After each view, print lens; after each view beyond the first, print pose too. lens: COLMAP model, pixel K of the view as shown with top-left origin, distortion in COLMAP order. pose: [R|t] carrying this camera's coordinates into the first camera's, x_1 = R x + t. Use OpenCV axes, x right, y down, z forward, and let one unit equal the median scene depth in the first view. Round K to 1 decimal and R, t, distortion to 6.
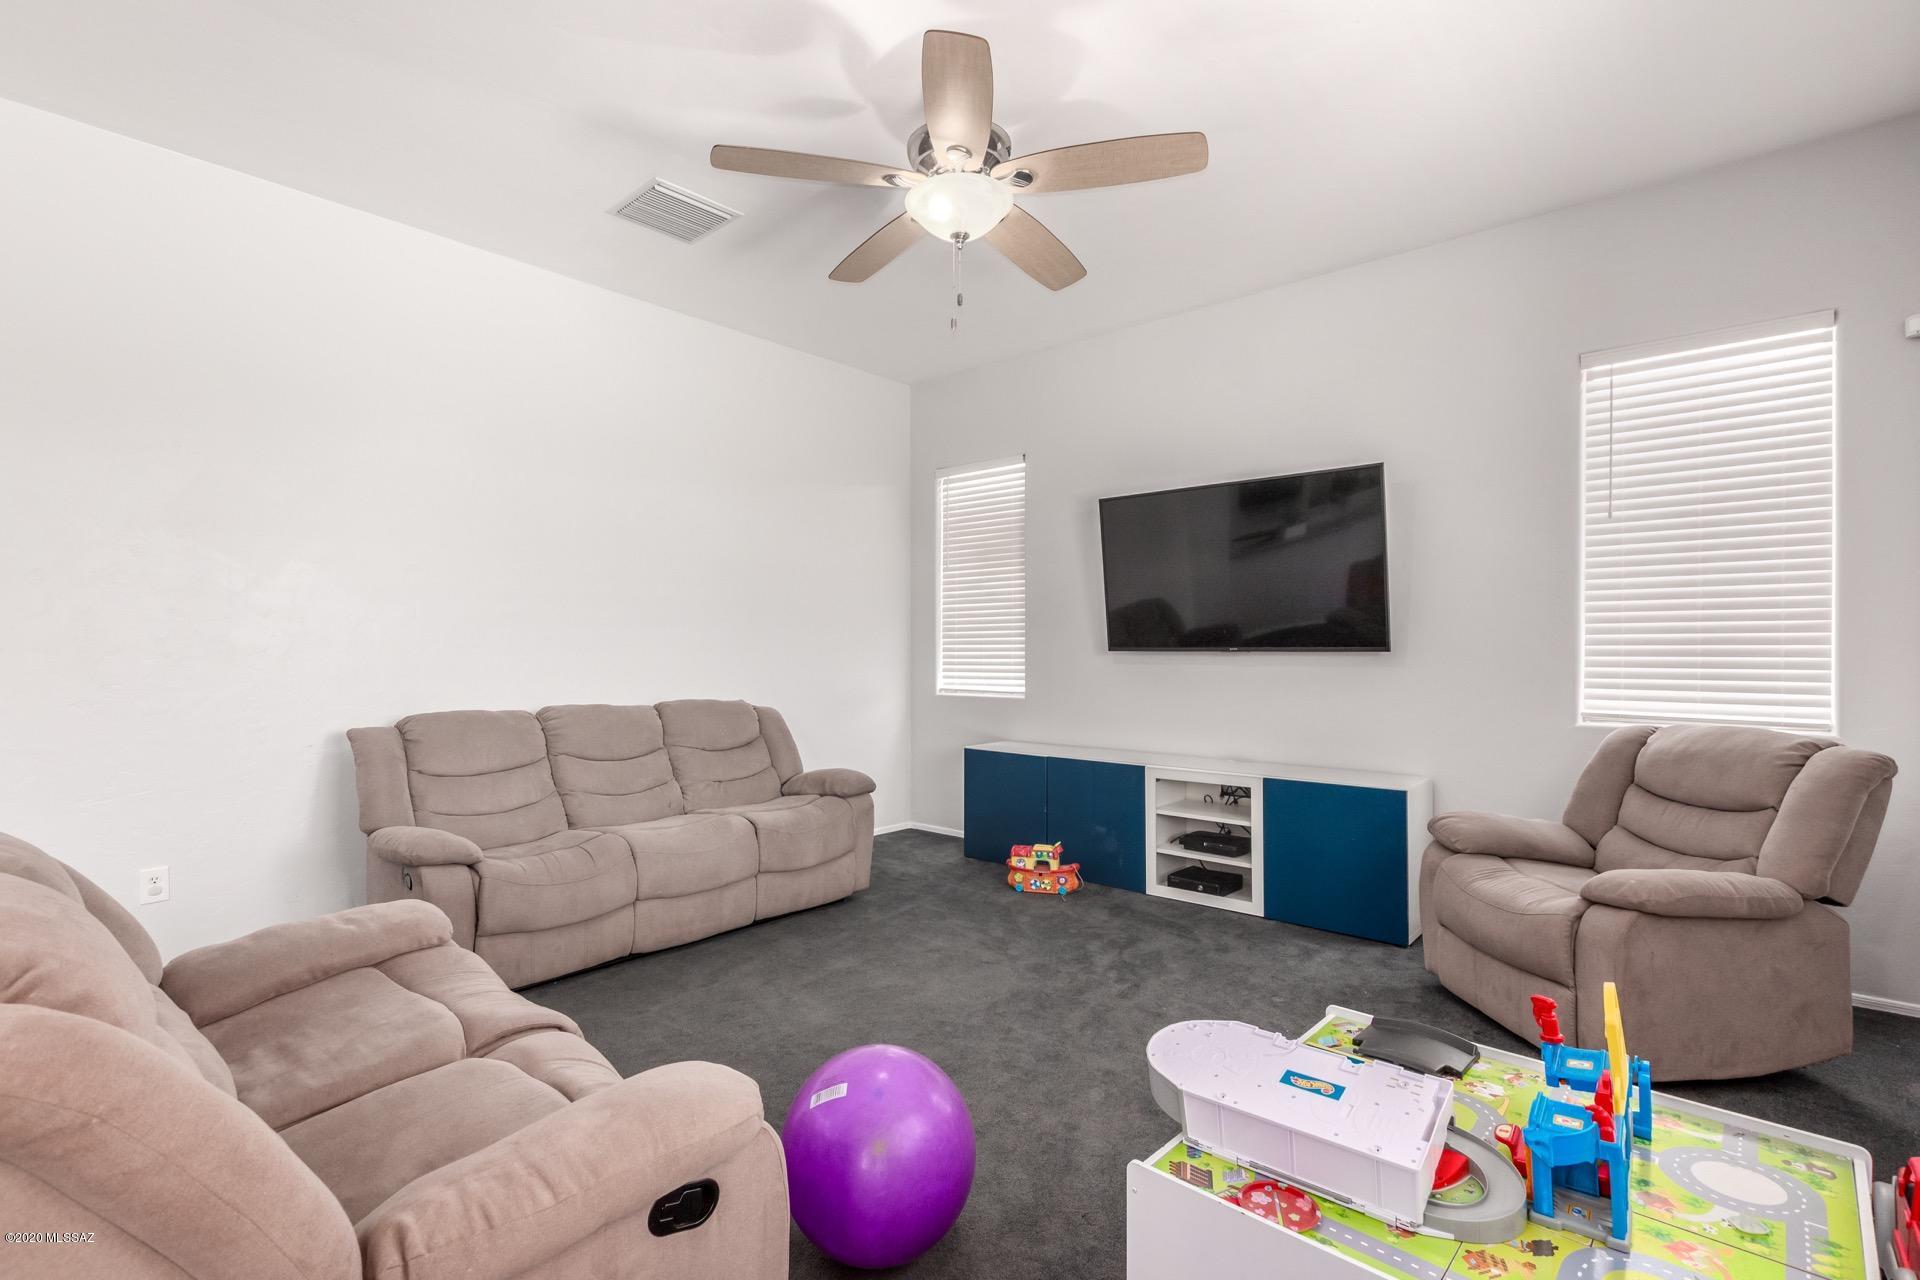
lens RADIAL K [[885.1, 0, 960.0], [0, 885.1, 640.0], [0, 0, 1]] dist [0.002823, 0.000420]
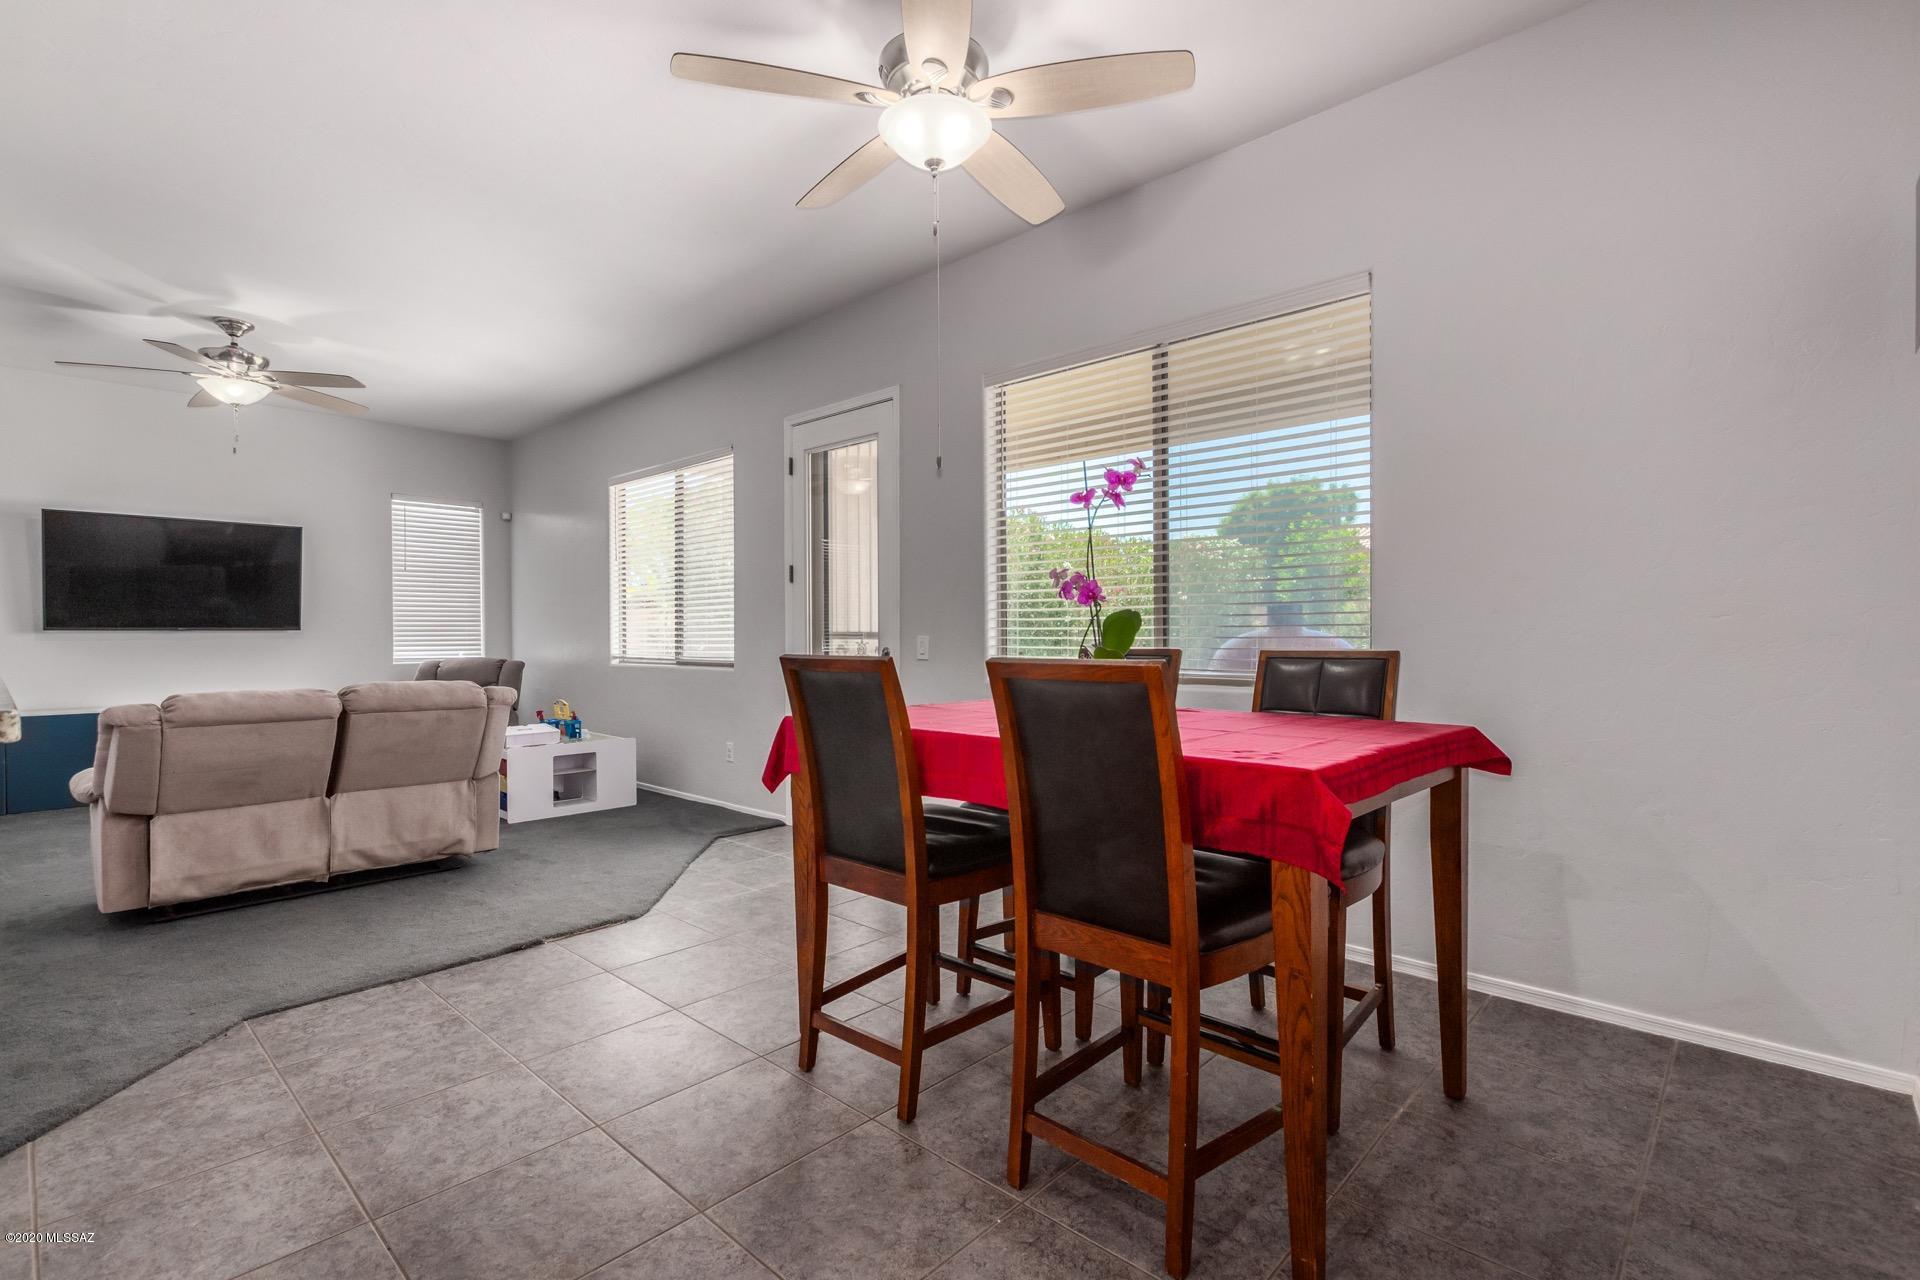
lens RADIAL K [[885.1, 0, 960.0], [0, 885.1, 640.0], [0, 0, 1]] dist [0.002823, 0.000420]
pose [[0.038168, -0.003191, 0.999266, -1.271947], [-0.002087, 0.999992, 0.003274, 0.024679], [-0.999269, -0.002210, 0.038161, -0.425117]]
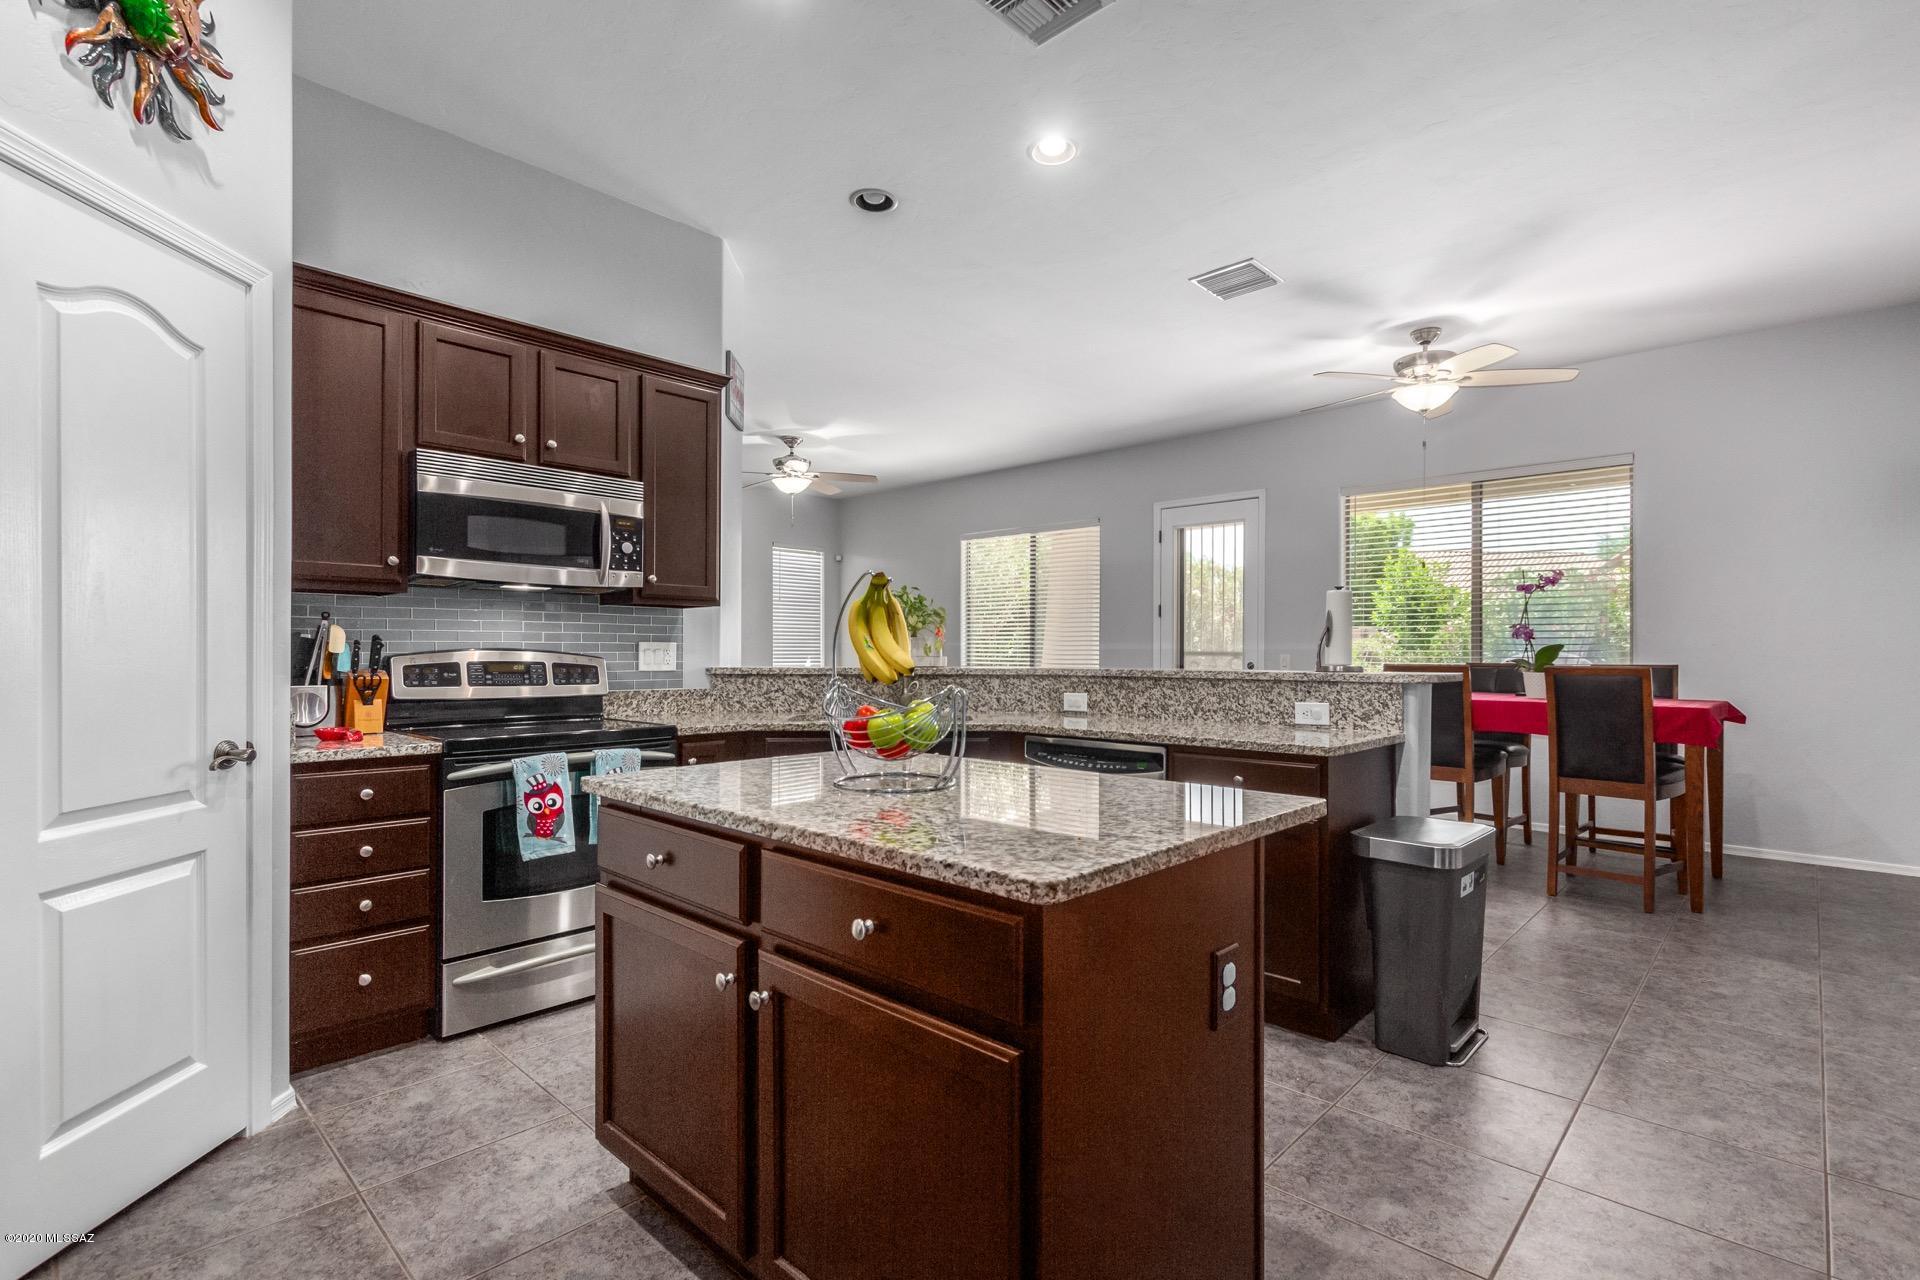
lens RADIAL K [[905.3, 0, 960.0], [0, 905.3, 640.0], [0, 0, 1]] dist [-0.002856, -0.000777]
pose [[0.047883, 0.017192, 0.998705, -1.947108], [-0.010709, 0.999803, -0.016697, 0.030462], [-0.998796, -0.009896, 0.048058, 0.232243]]
